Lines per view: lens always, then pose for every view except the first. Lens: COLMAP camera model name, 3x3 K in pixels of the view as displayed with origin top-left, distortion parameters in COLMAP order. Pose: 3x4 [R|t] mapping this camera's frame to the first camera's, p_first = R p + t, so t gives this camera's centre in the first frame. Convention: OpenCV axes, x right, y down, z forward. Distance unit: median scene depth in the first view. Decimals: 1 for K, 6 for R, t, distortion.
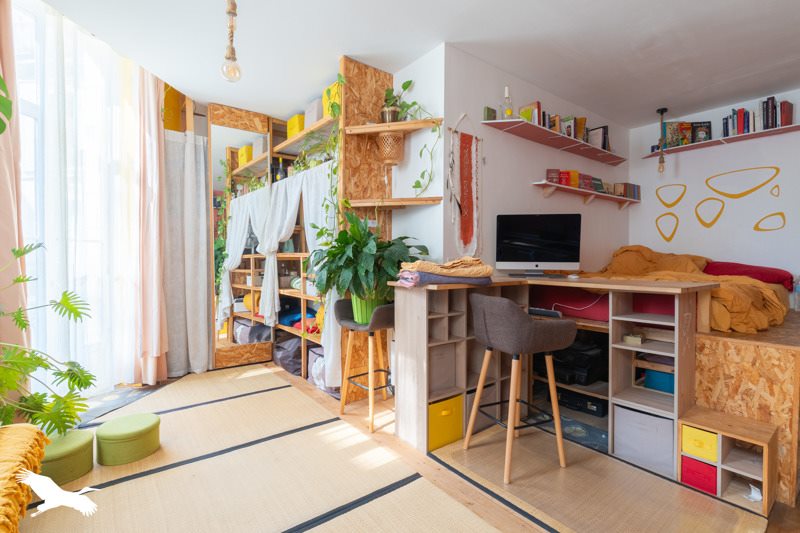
lens RADIAL K [[383.7, 0, 403.5], [0, 383.7, 264.4], [0, 0, 1]] dist [-0.000381, -0.000154]
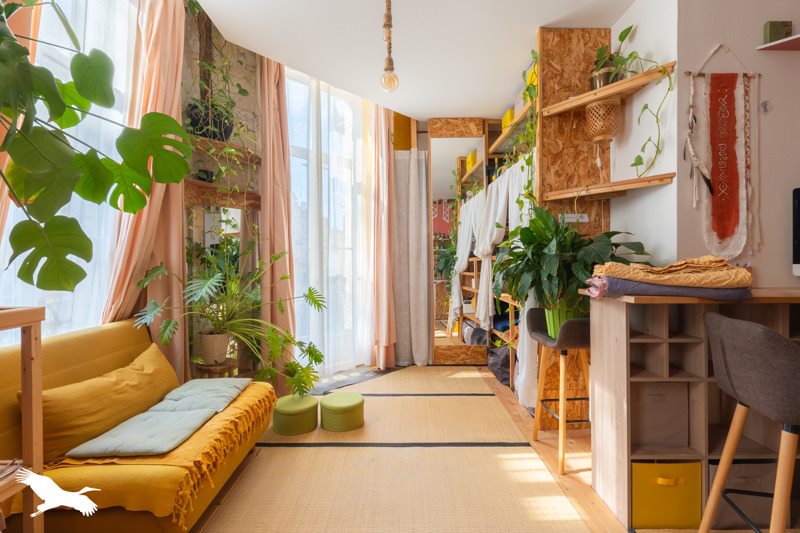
lens RADIAL K [[383.7, 0, 403.5], [0, 383.7, 264.4], [0, 0, 1]] dist [-0.000381, -0.000154]
pose [[0.784760, -0.001721, -0.619797, 0.136392], [-0.003796, 0.999964, -0.007582, 0.000796], [0.619788, 0.008303, 0.784725, 0.127302]]
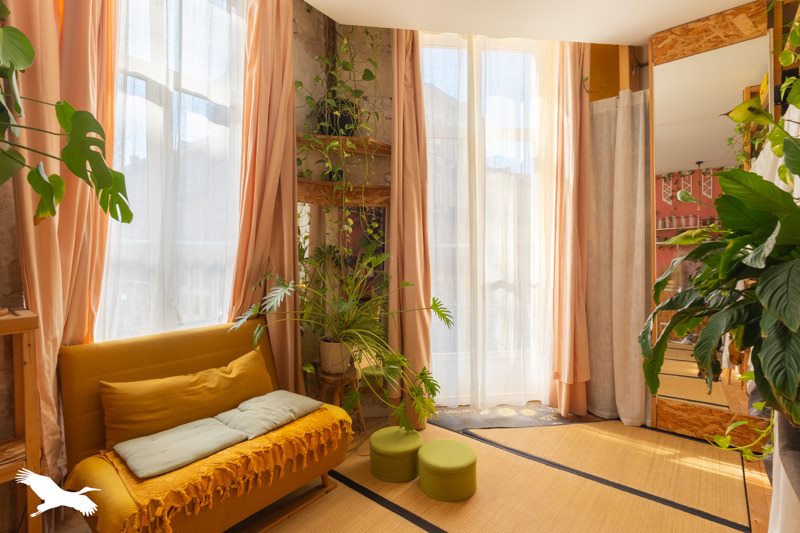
lens RADIAL K [[388.4, 0, 400.8], [0, 388.4, 264.5], [0, 0, 1]] dist [0.000386, -0.000103]
pose [[0.202291, 0.013811, -0.979228, 0.105984], [-0.009072, 0.999884, 0.012229, -0.024044], [0.979283, 0.006410, 0.202393, 0.526927]]
